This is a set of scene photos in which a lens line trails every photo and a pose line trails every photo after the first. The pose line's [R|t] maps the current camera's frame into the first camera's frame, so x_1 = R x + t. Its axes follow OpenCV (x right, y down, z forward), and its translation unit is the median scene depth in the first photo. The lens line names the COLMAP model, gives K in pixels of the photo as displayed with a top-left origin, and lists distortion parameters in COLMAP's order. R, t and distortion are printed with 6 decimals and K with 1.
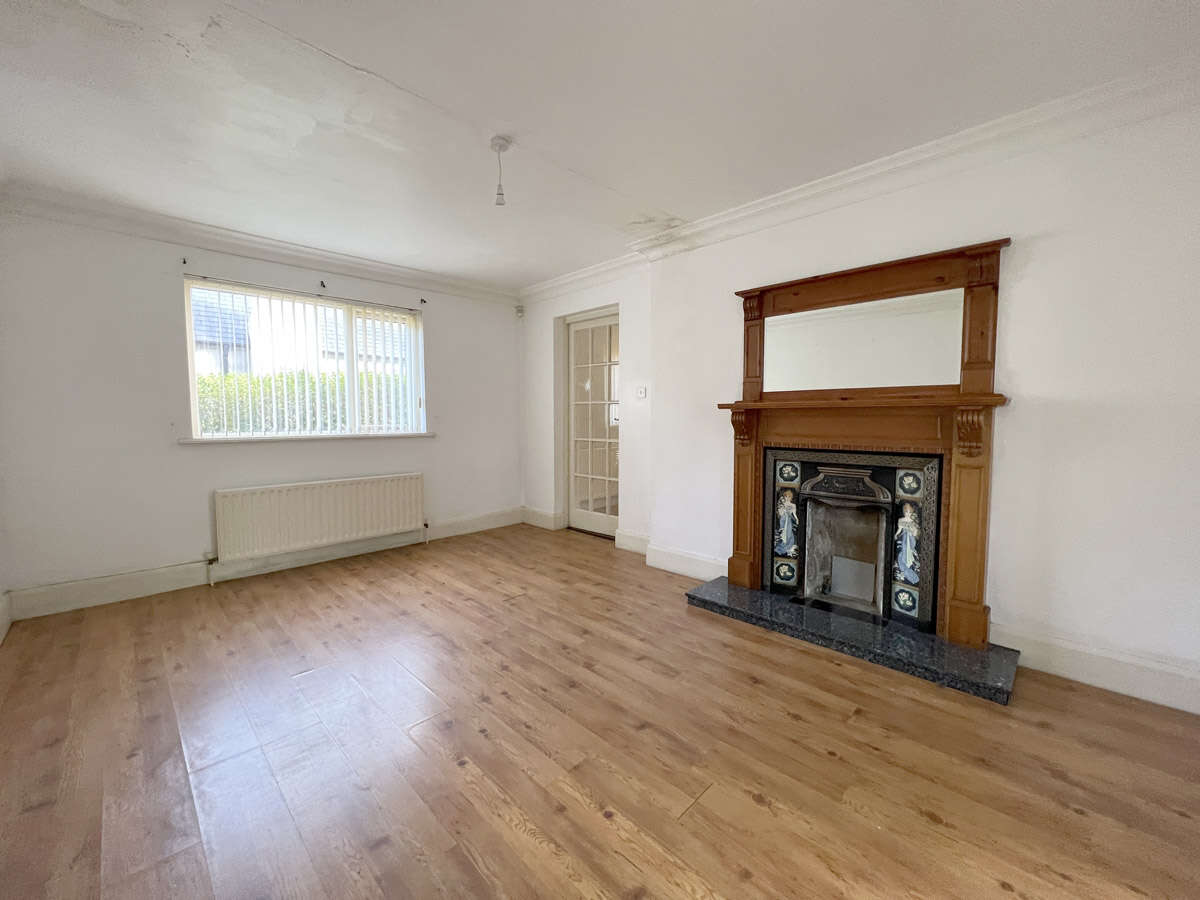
lens RADIAL K [[478.9, 0, 597.1], [0, 478.9, 447.5], [0, 0, 1]] dist [-0.001729, -0.000055]
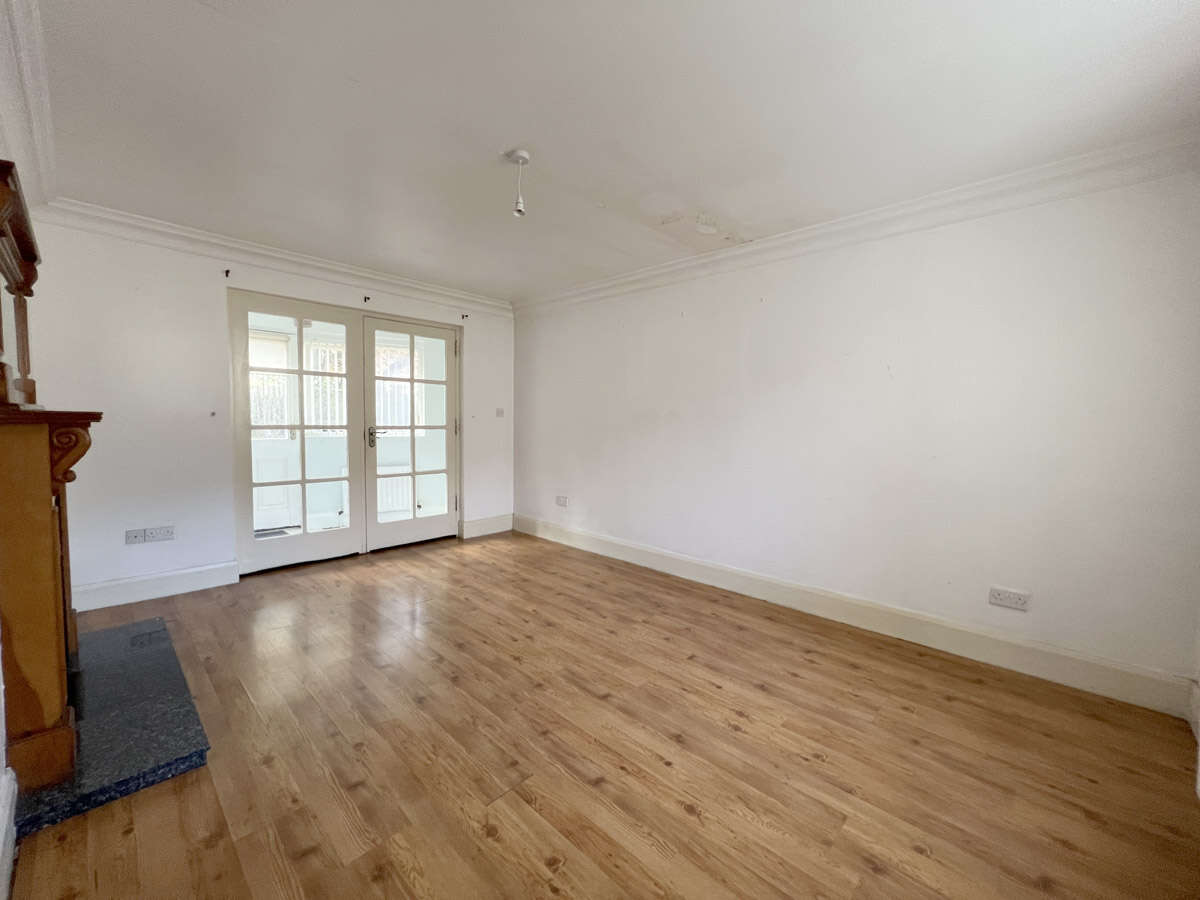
lens RADIAL K [[478.9, 0, 597.1], [0, 478.9, 447.5], [0, 0, 1]] dist [-0.001729, -0.000055]
pose [[-0.999658, -0.011559, -0.023457, -0.273877], [-0.014388, 0.992143, 0.124276, -0.132554], [0.021836, 0.124571, -0.991970, 1.614362]]
